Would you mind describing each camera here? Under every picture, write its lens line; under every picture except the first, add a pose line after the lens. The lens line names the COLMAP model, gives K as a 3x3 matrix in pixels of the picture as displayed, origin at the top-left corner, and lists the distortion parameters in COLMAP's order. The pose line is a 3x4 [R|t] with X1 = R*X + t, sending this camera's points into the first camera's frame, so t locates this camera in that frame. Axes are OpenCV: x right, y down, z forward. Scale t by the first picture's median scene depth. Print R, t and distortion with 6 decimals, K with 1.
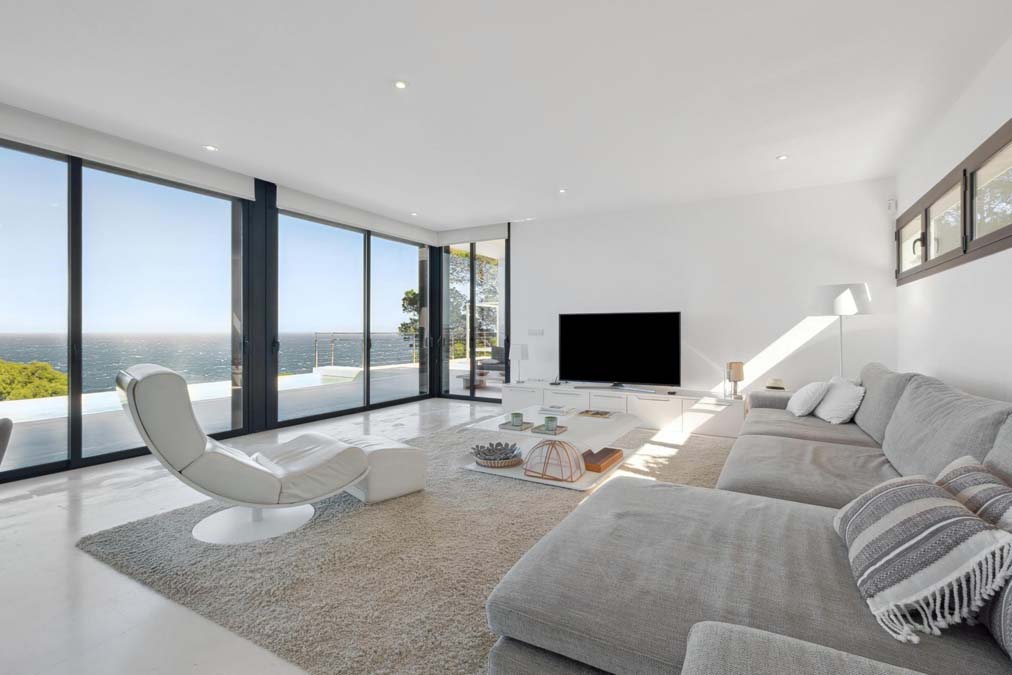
lens RADIAL K [[451.4, 0, 506.0], [0, 451.4, 332.9], [0, 0, 1]] dist [0.001115, 0.000723]
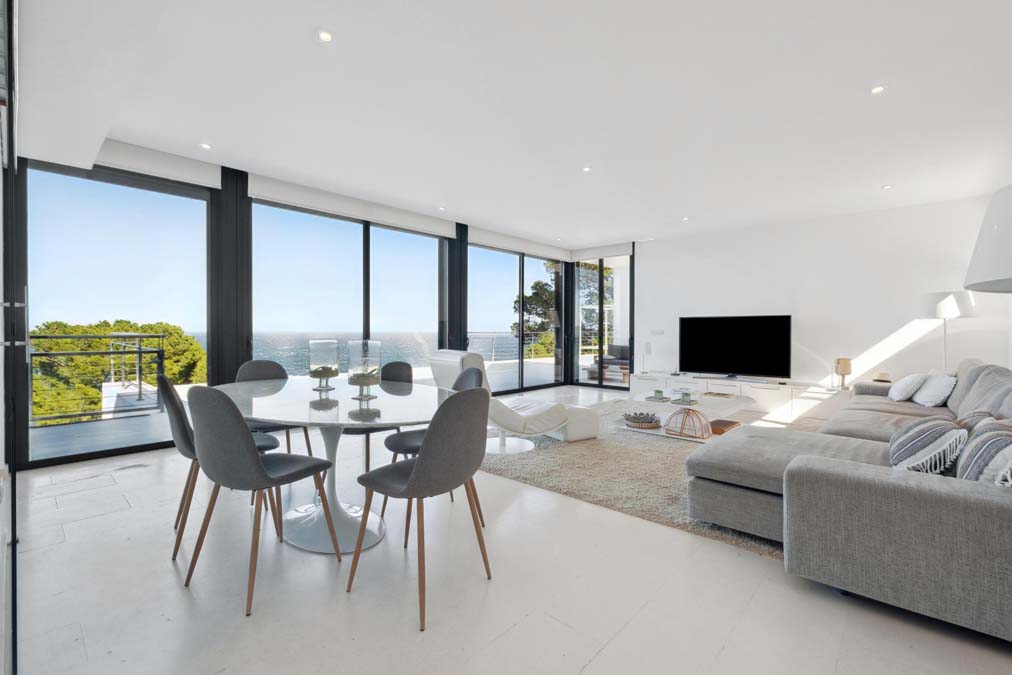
lens RADIAL K [[451.4, 0, 495.7], [0, 451.4, 334.9], [0, 0, 1]] dist [0.001115, 0.000723]
pose [[0.977881, 0.005022, -0.209101, -0.143775], [-0.003868, 0.999975, 0.005930, 0.000983], [0.209126, -0.004990, 0.977876, -0.376305]]
